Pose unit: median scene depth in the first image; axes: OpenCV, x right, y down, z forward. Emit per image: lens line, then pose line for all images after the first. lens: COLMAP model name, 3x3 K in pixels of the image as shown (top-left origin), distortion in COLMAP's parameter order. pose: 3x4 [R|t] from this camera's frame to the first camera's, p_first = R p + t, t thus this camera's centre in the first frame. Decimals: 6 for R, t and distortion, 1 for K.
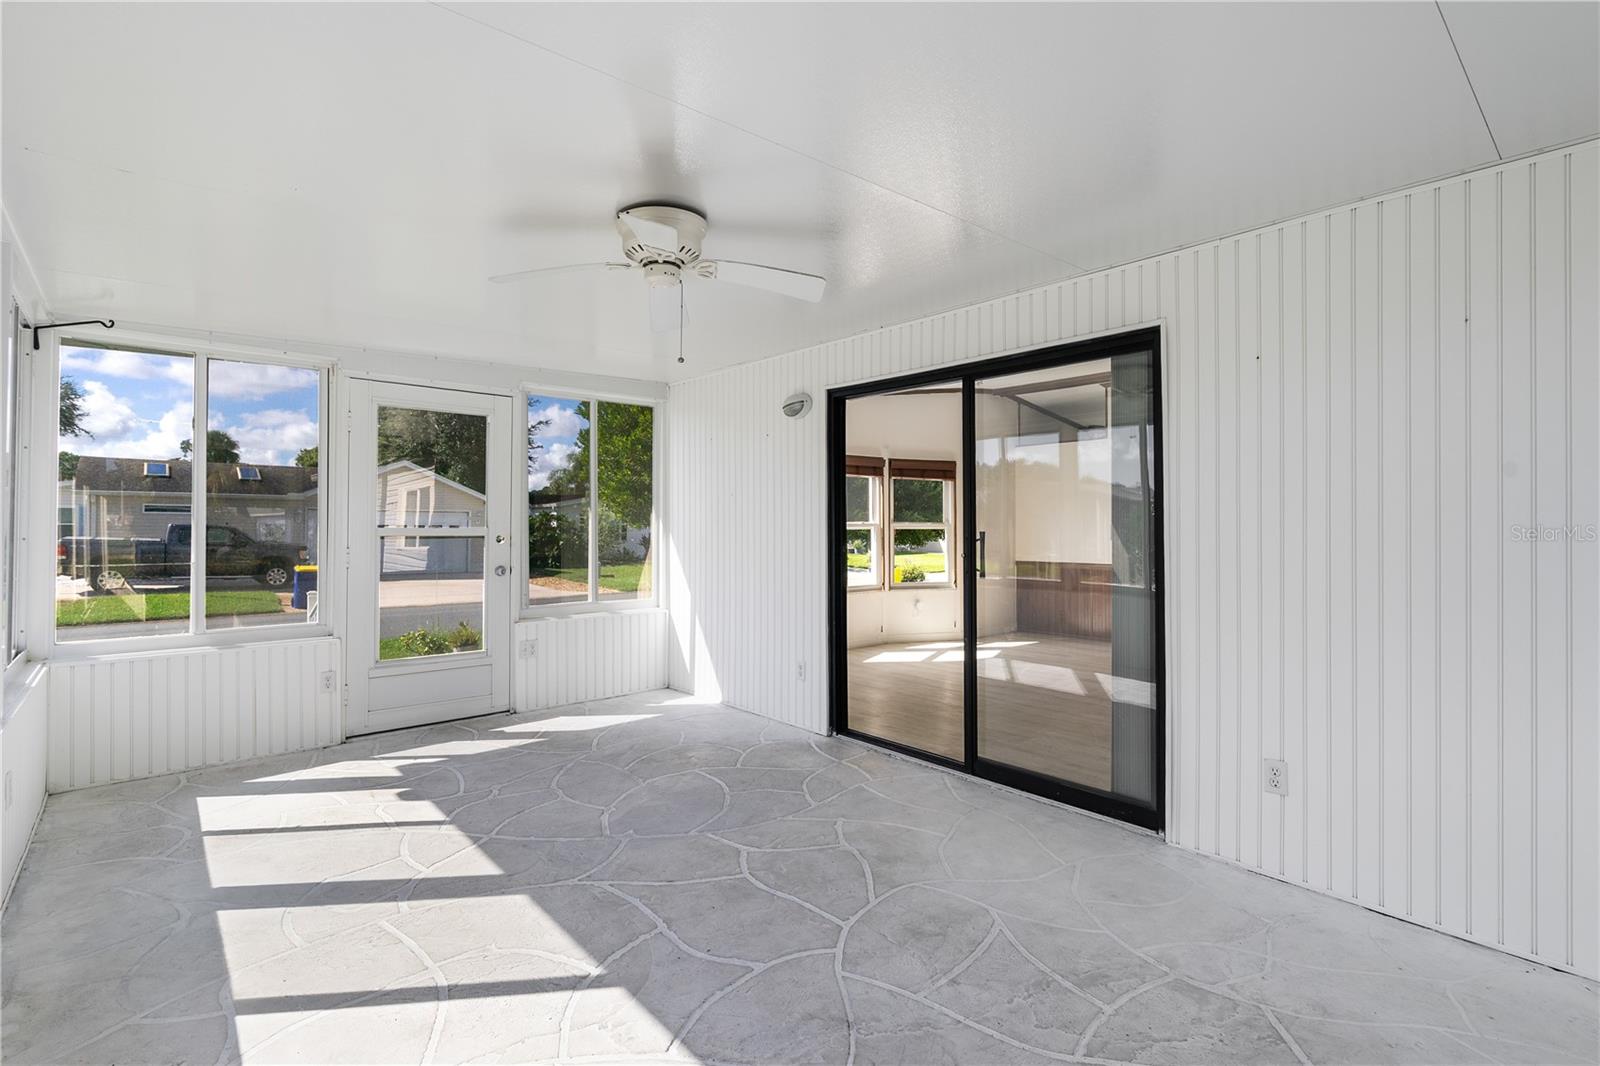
lens RADIAL K [[755.1, 0, 799.6], [0, 755.1, 519.0], [0, 0, 1]] dist [0.000237, 0.000312]
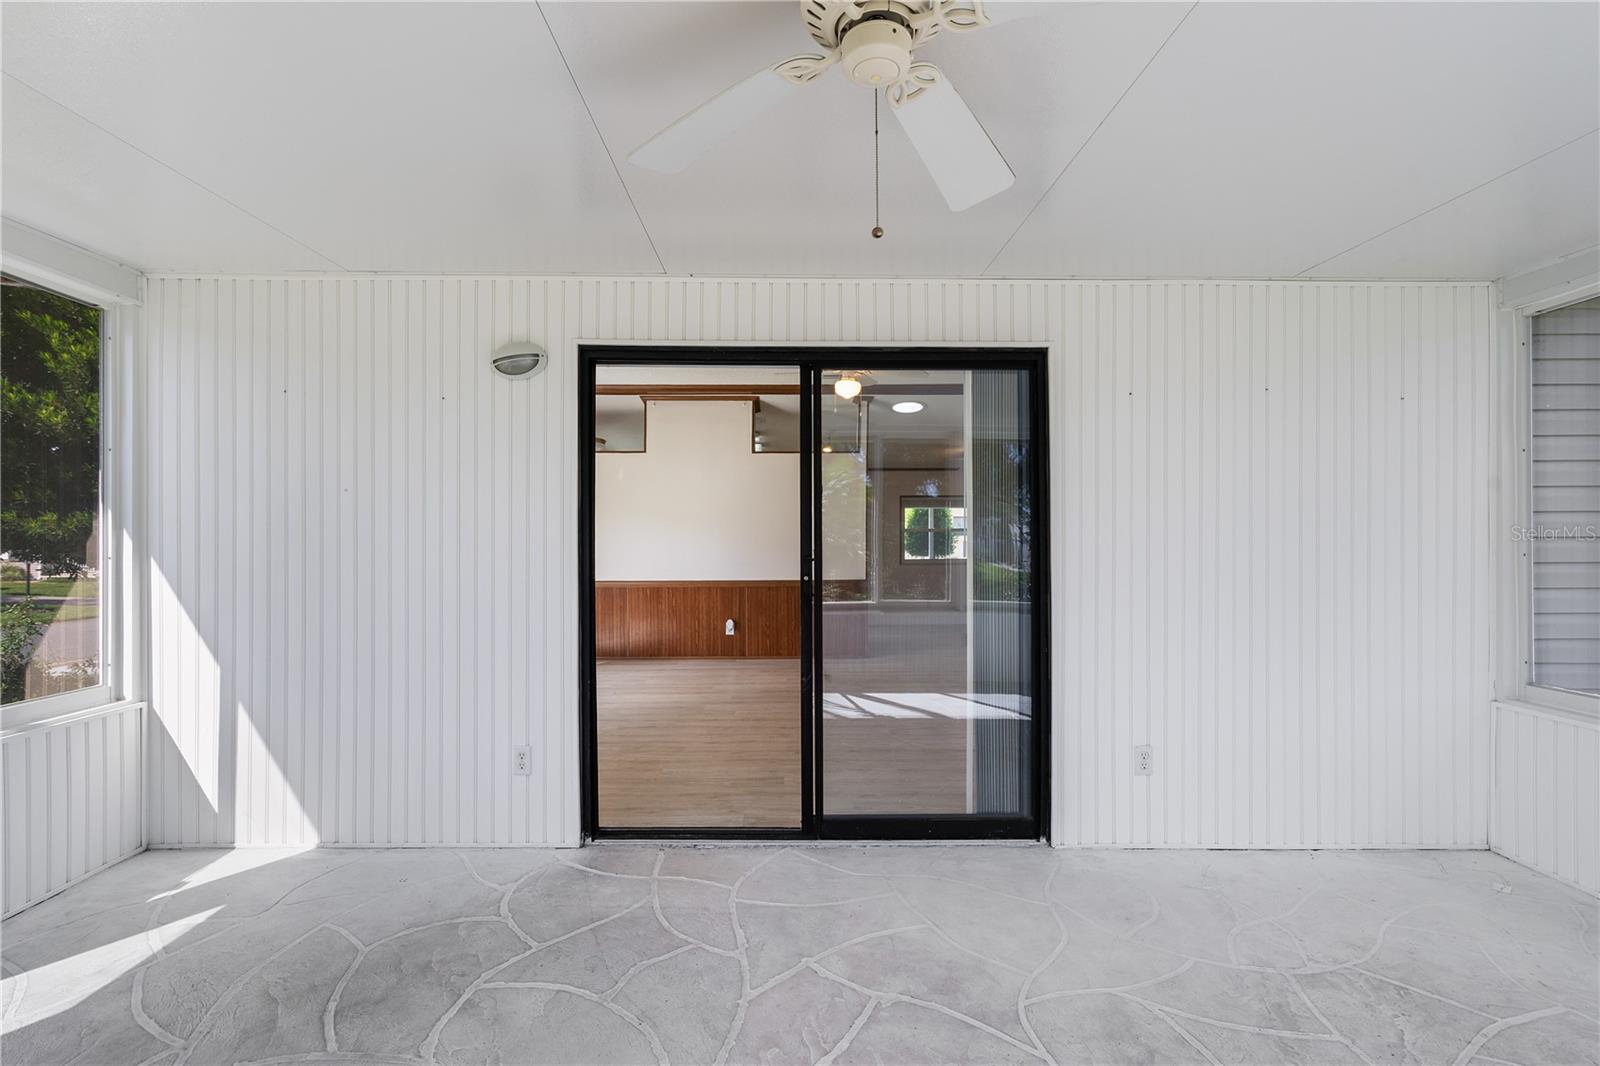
lens RADIAL K [[739.8, 0, 800.0], [0, 739.8, 533.0], [0, 0, 1]] dist [-0.000343, 0.000169]
pose [[0.648398, 0.005786, 0.761279, -0.487749], [-0.006566, 0.999976, -0.002008, 0.001052], [-0.761273, -0.003697, 0.648421, 0.573917]]
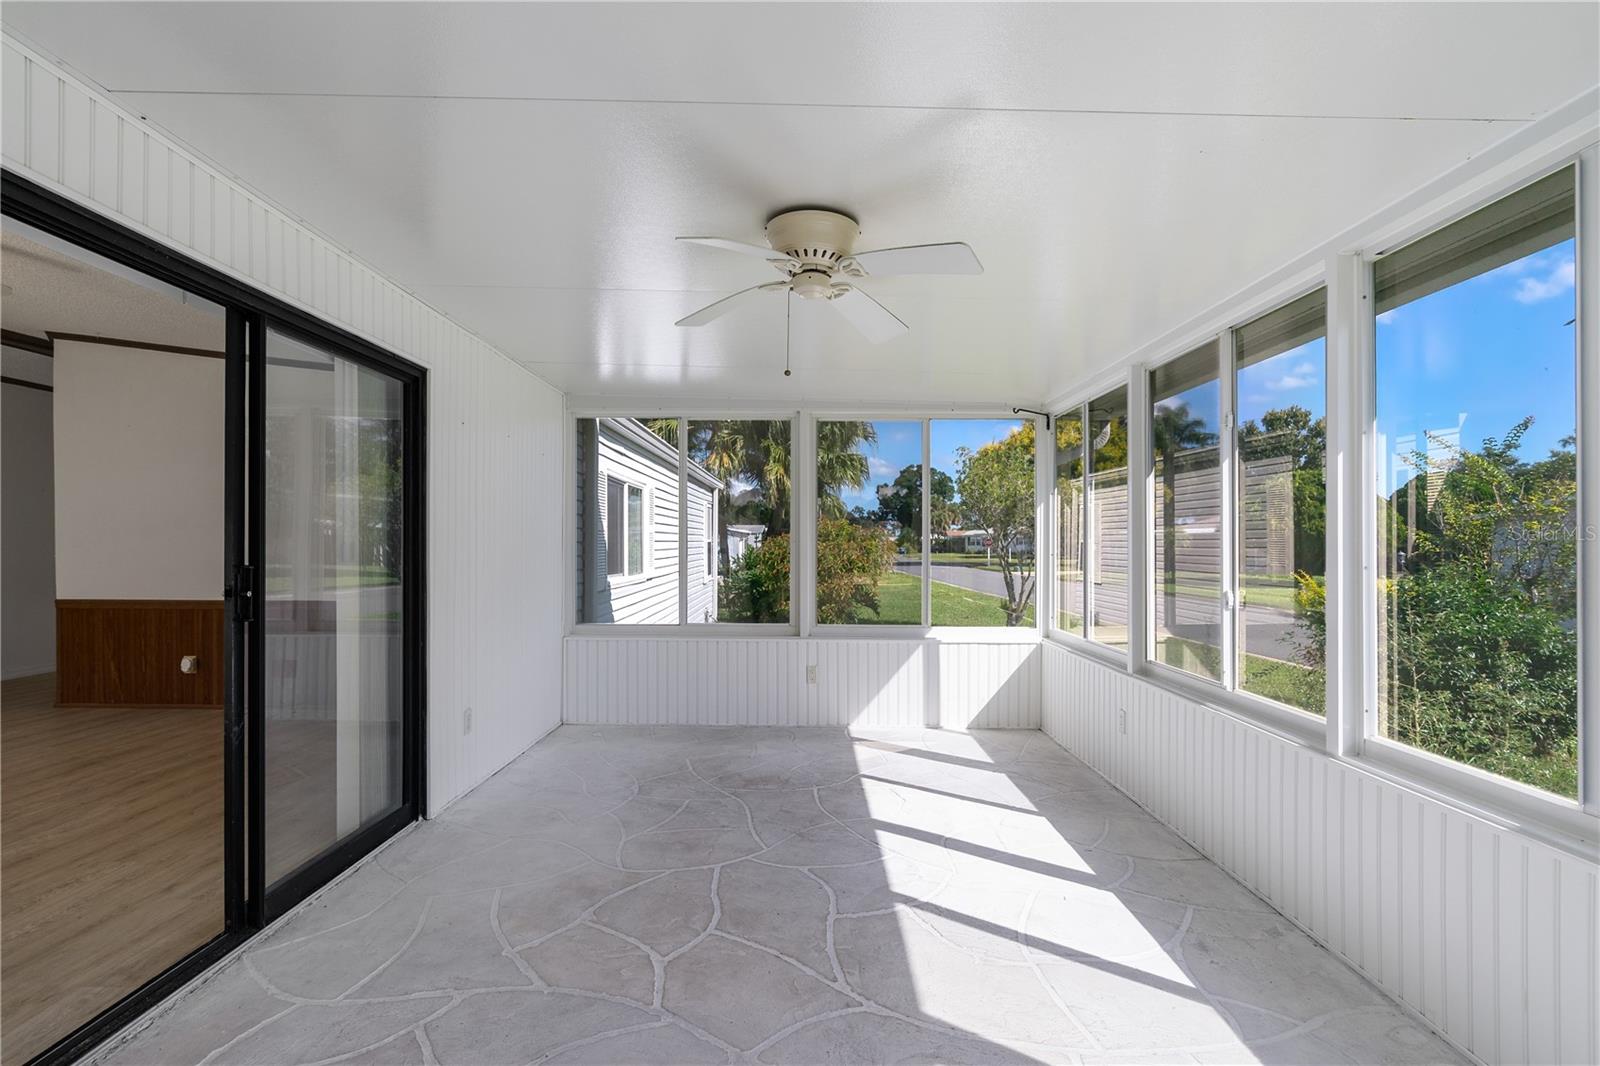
lens RADIAL K [[717.4, 0, 787.8], [0, 717.4, 541.7], [0, 0, 1]] dist [-0.002005, 0.000413]
pose [[-0.737890, -0.003655, 0.674911, -0.627711], [-0.010666, 0.999924, -0.006246, 0.001974], [-0.674837, -0.011807, -0.737873, 1.367160]]
